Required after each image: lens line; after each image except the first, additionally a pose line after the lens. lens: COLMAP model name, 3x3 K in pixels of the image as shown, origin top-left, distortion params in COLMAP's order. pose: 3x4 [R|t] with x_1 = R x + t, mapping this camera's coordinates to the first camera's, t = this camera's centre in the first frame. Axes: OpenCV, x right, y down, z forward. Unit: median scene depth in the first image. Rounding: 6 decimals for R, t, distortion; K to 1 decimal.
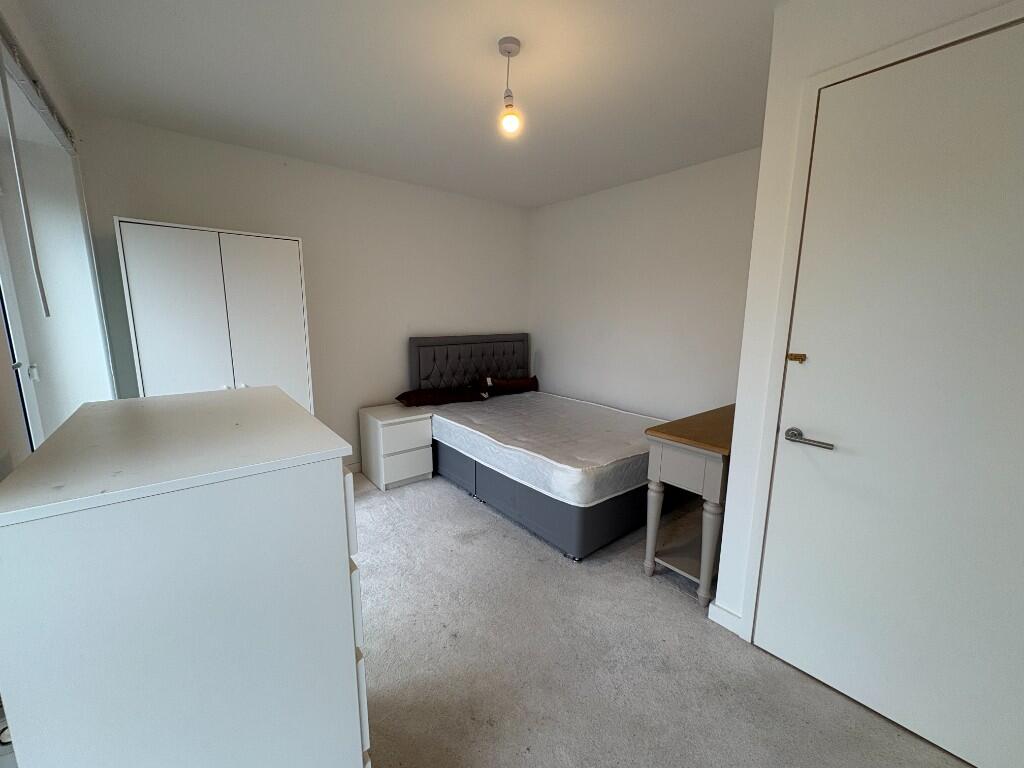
lens RADIAL K [[407.8, 0, 511.4], [0, 407.8, 379.8], [0, 0, 1]] dist [0.001053, 0.000097]
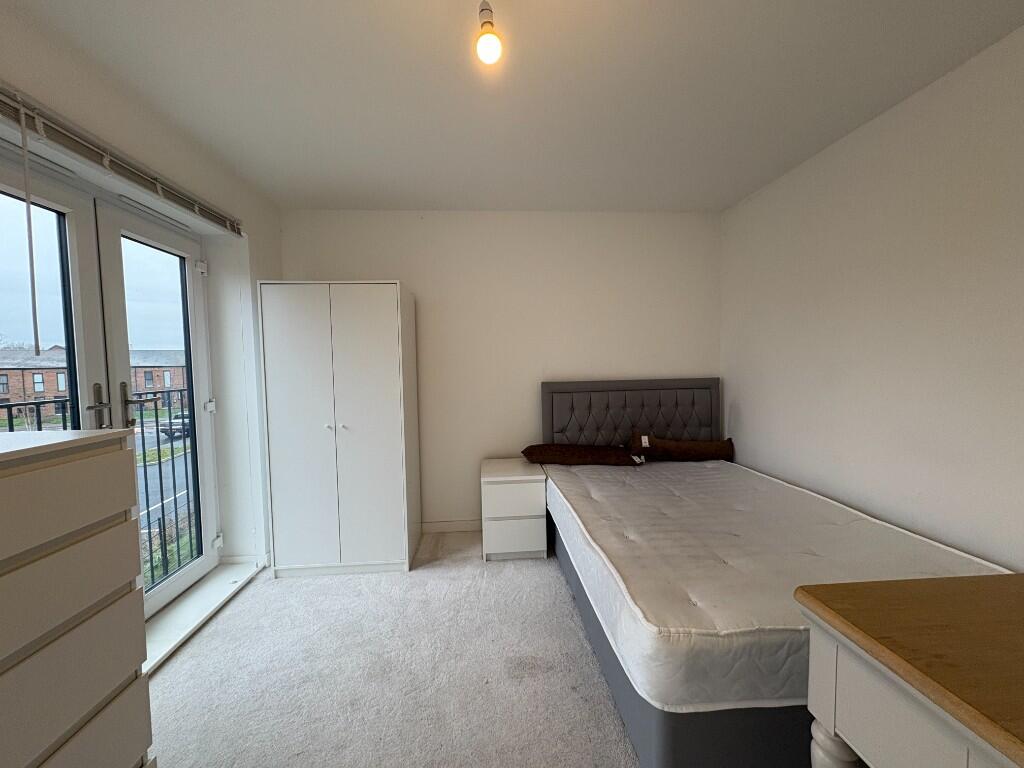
lens RADIAL K [[406.9, 0, 510.1], [0, 406.9, 381.8], [0, 0, 1]] dist [0.000347, 0.000101]
pose [[0.819227, -0.000036, -0.573470, 0.225245], [-0.066830, 0.993180, -0.095532, -0.021608], [0.569562, 0.116587, 0.813638, 0.312285]]
